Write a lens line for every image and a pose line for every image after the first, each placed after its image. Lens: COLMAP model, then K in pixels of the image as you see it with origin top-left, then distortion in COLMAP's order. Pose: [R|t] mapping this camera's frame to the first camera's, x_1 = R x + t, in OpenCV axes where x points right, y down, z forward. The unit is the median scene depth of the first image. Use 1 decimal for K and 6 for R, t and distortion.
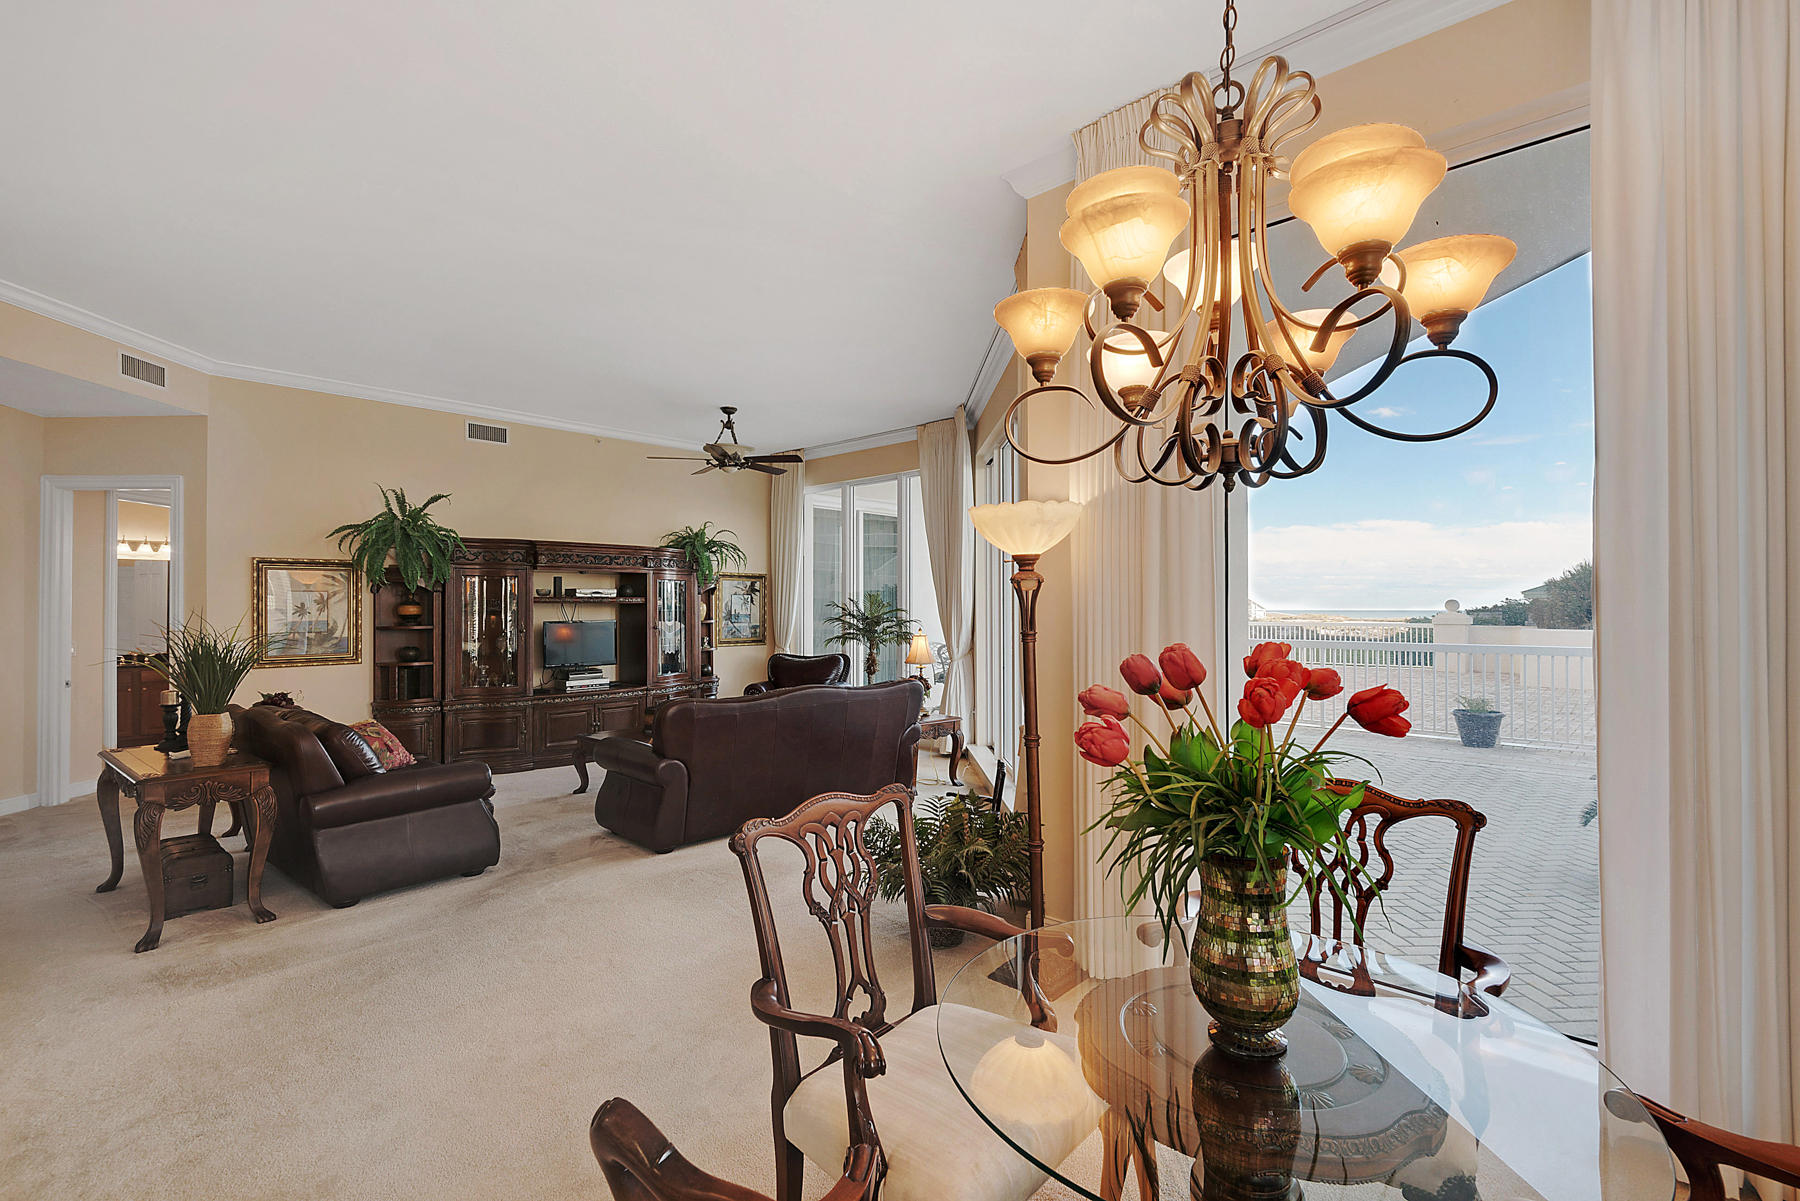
lens RADIAL K [[818.1, 0, 911.1], [0, 818.1, 608.0], [0, 0, 1]] dist [0.013430, -0.003239]
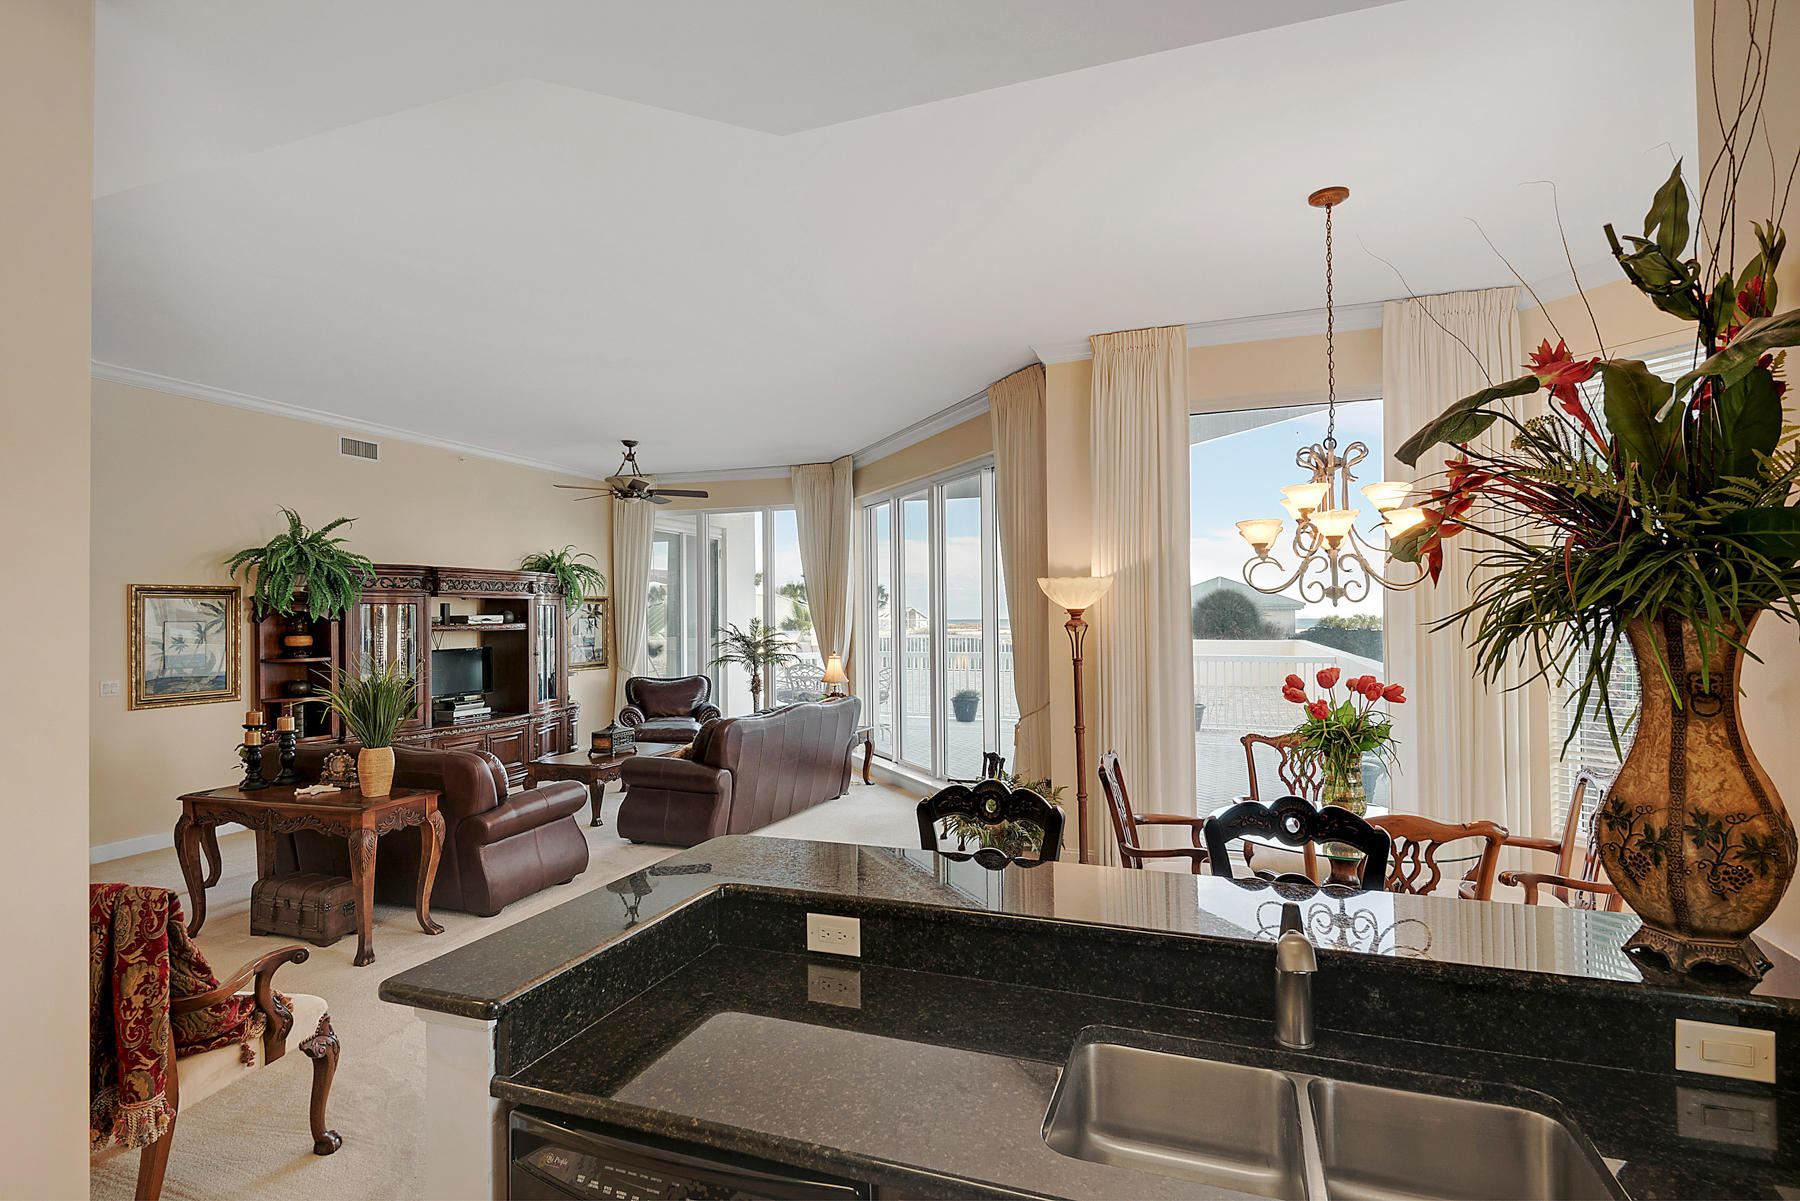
lens RADIAL K [[884.0, 0, 925.3], [0, 884.0, 606.6], [0, 0, 1]] dist [-0.001462, -0.001092]
pose [[0.920774, 0.003947, 0.390077, -0.313232], [0.001429, 0.999908, -0.013491, -0.019277], [-0.390094, 0.012980, 0.920684, -0.169870]]
